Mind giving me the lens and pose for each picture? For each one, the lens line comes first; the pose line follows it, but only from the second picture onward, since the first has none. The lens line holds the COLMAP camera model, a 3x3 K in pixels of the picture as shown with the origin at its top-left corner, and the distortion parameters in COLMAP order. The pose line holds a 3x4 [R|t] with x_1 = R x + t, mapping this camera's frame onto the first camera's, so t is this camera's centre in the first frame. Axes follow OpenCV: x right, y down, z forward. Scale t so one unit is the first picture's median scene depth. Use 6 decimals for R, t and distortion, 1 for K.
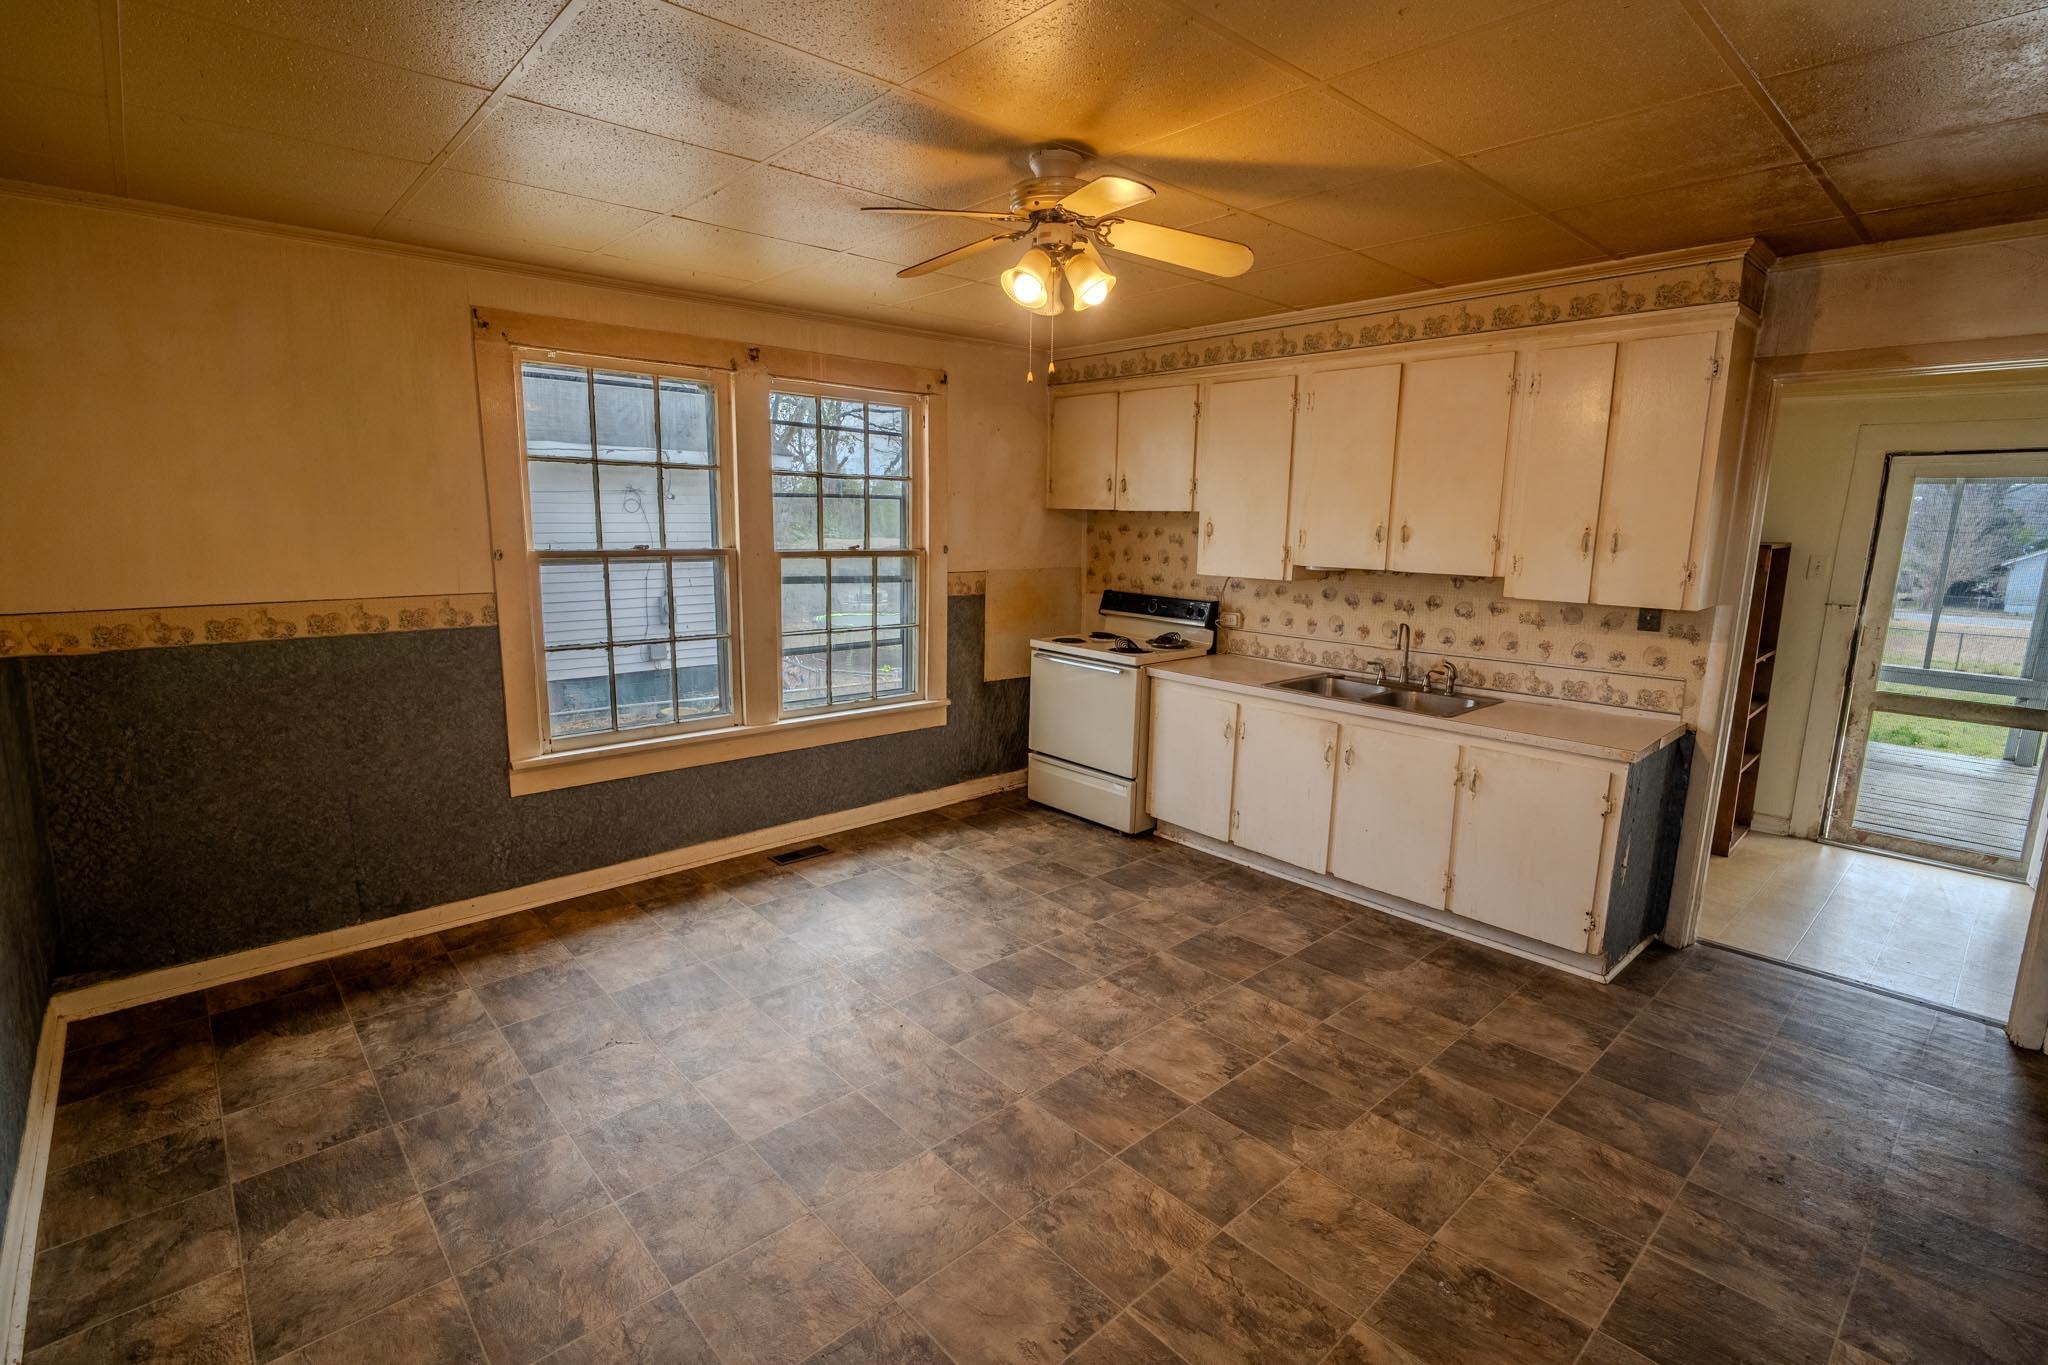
lens RADIAL K [[949.5, 0, 1024.0], [0, 949.5, 682.5], [0, 0, 1]] dist [0.007548, -0.012045]
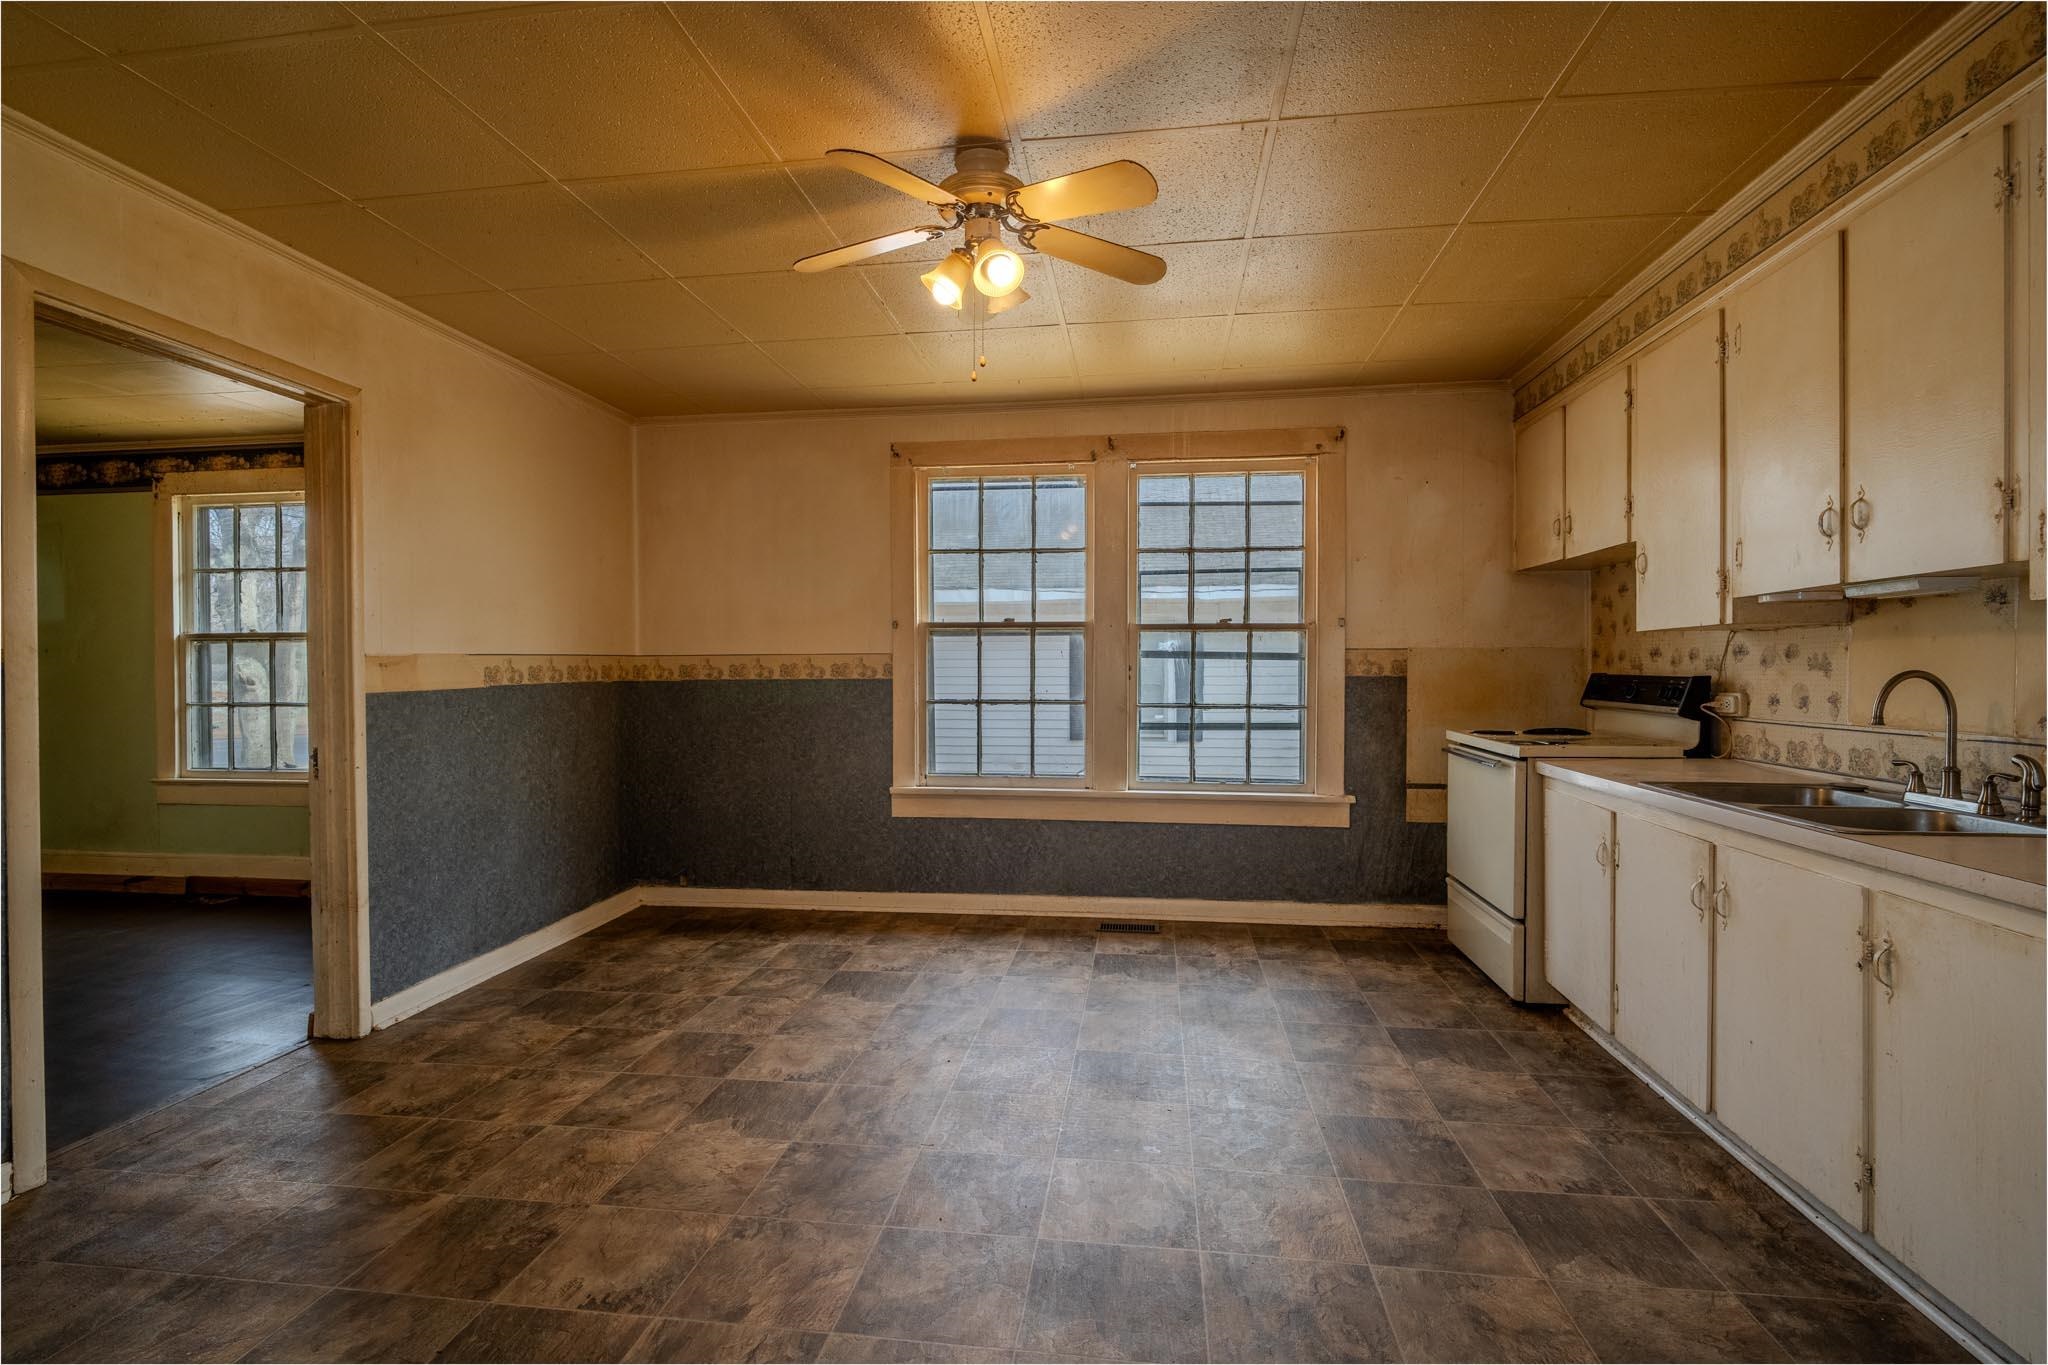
lens RADIAL K [[949.5, 0, 1024.0], [0, 949.5, 682.5], [0, 0, 1]] dist [0.007548, -0.012045]
pose [[0.643126, -0.007532, -0.765723, 0.457850], [-0.123475, 0.985847, -0.113403, 0.057637], [0.755740, 0.167480, 0.633094, 0.266373]]
